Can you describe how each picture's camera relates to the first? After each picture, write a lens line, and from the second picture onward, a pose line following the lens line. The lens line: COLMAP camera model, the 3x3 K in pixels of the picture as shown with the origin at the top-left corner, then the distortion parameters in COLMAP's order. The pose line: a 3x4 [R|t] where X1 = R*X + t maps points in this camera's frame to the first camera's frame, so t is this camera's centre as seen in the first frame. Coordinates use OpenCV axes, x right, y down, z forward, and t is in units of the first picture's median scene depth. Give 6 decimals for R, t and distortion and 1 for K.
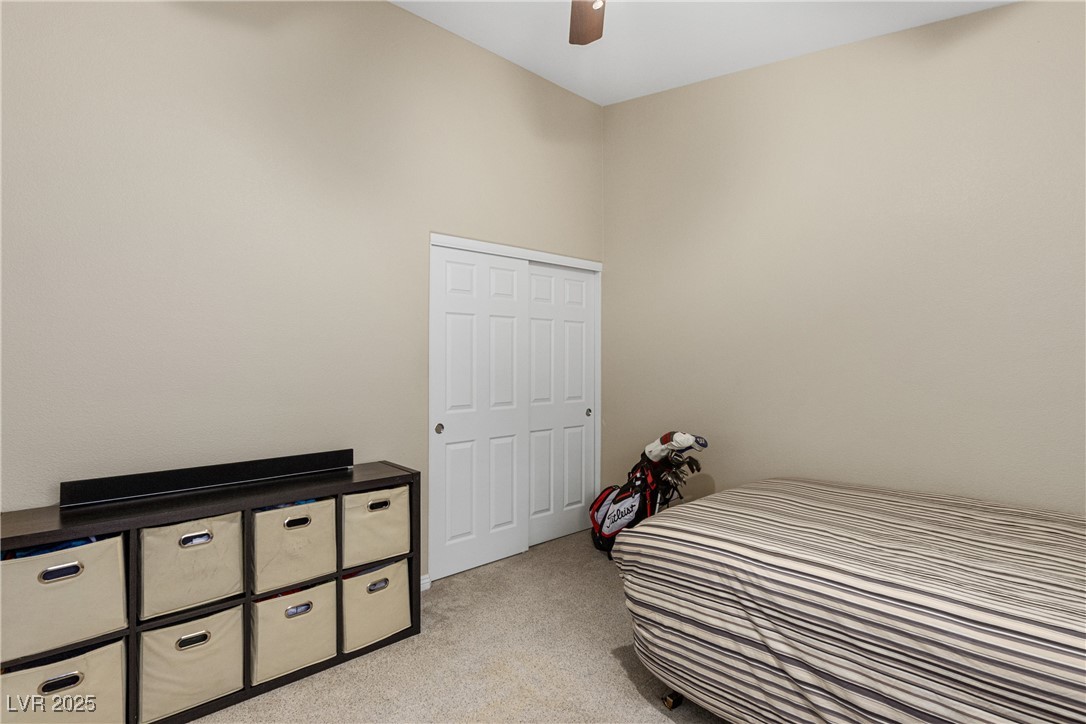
lens RADIAL K [[507.3, 0, 540.3], [0, 507.3, 362.1], [0, 0, 1]] dist [0.005581, -0.002195]
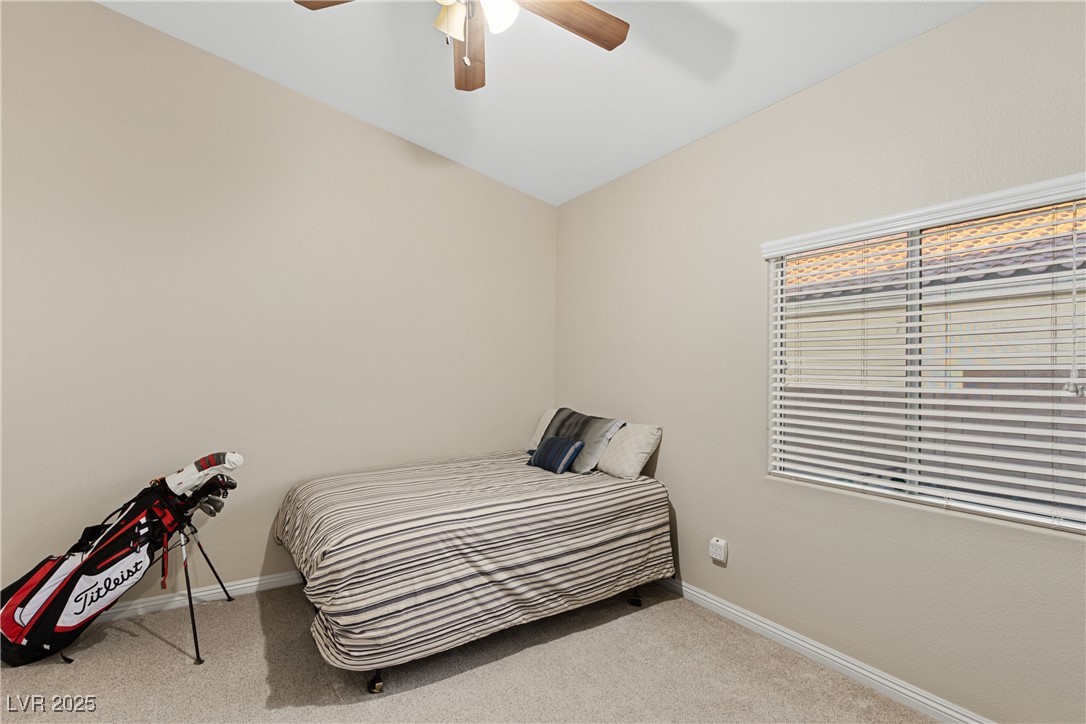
lens RADIAL K [[507.3, 0, 541.5], [0, 507.3, 366.1], [0, 0, 1]] dist [0.005581, -0.002195]
pose [[0.171781, -0.000292, 0.985135, -0.735571], [-0.007203, 0.999973, 0.001552, -0.023224], [-0.985109, -0.007363, 0.171774, 0.457779]]
